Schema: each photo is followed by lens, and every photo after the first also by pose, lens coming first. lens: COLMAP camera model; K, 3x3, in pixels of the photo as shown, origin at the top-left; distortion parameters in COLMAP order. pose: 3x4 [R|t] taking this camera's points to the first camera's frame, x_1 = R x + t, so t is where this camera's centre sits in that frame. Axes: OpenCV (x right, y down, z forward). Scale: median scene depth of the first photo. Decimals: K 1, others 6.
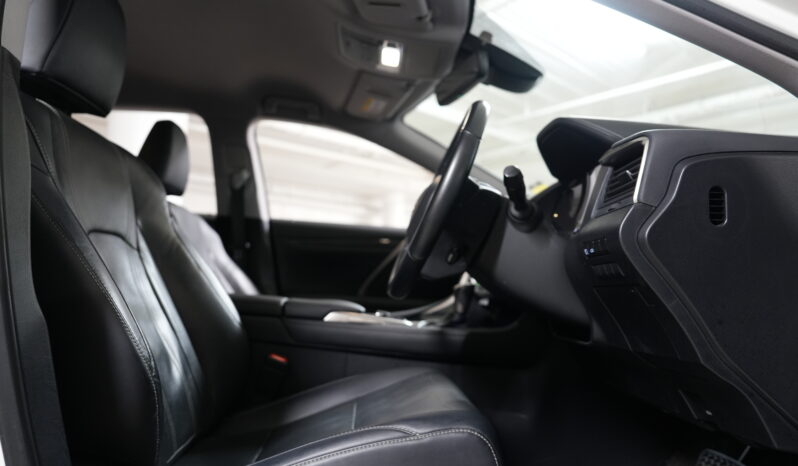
lens RADIAL K [[543.4, 0, 399.0], [0, 543.4, 233.0], [0, 0, 1]] dist [-0.119783, 0.086149]
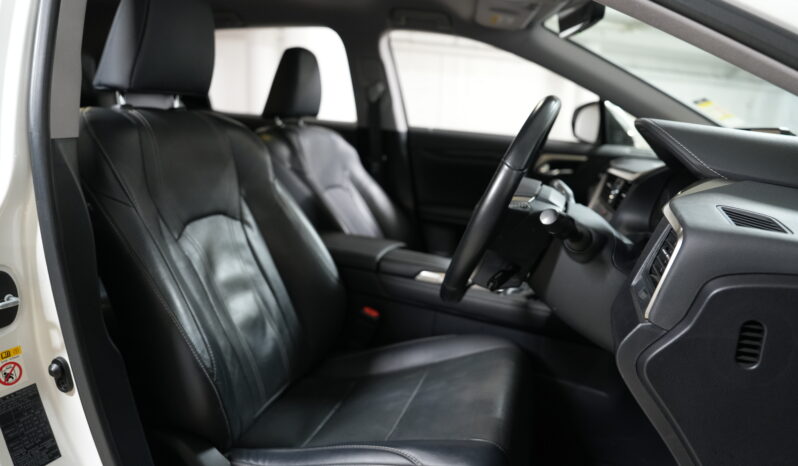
lens RADIAL K [[543.4, 0, 399.0], [0, 543.4, 233.0], [0, 0, 1]] dist [-0.119783, 0.086149]
pose [[0.936603, 0.084834, -0.339967, 0.180883], [0.016673, 0.958359, 0.285078, -0.223372], [0.349995, -0.272673, 0.896188, 0.074986]]
